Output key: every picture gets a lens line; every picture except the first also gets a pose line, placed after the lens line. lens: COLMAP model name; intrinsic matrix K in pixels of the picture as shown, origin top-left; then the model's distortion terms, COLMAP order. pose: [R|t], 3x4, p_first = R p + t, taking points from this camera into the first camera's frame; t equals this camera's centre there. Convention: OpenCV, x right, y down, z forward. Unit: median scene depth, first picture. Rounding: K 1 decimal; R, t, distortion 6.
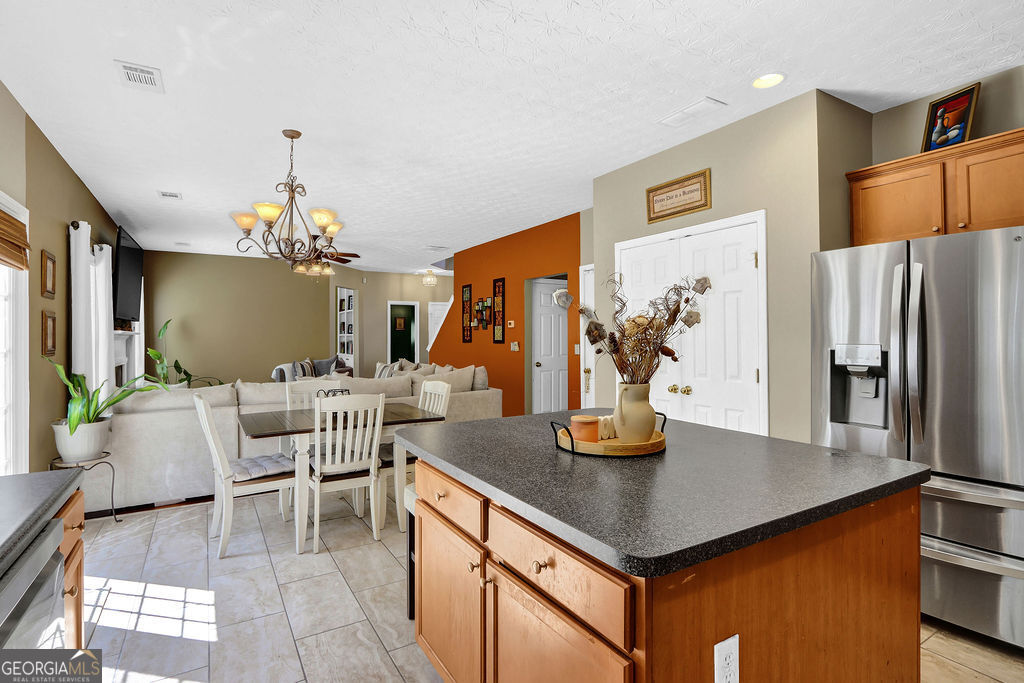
lens RADIAL K [[489.2, 0, 536.7], [0, 489.2, 329.5], [0, 0, 1]] dist [-0.019960, 0.002971]
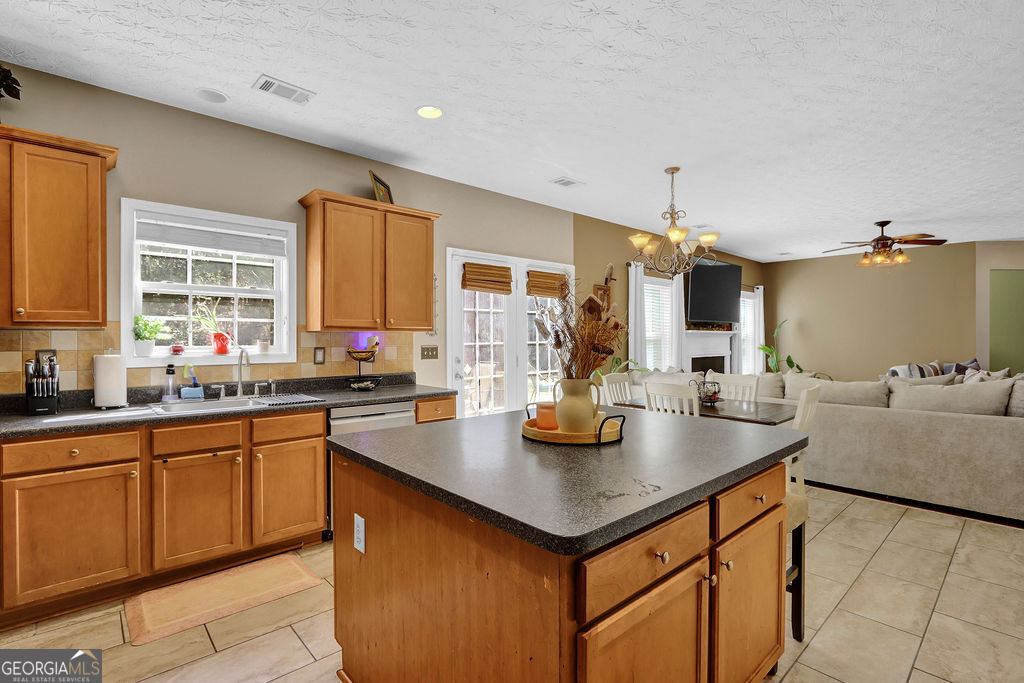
lens RADIAL K [[489.2, 0, 509.6], [0, 489.2, 338.2], [0, 0, 1]] dist [-0.019960, 0.002971]
pose [[0.162611, 0.007184, -0.986664, 0.275084], [0.012707, 0.999875, 0.009375, 0.003194], [0.986608, -0.014062, 0.162499, 0.161757]]
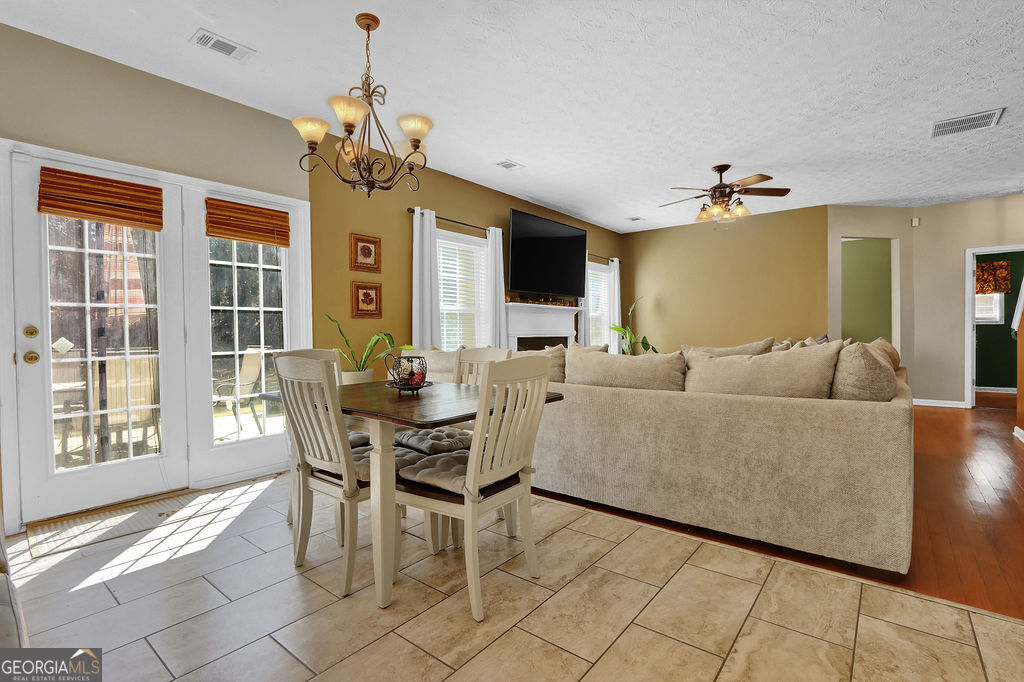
lens RADIAL K [[489.2, 0, 512.1], [0, 489.2, 338.7], [0, 0, 1]] dist [-0.019960, 0.002971]
pose [[0.322613, 0.017168, -0.946375, 0.131152], [0.018796, 0.999522, 0.024540, 0.037214], [0.946344, -0.025704, 0.322136, 0.402605]]
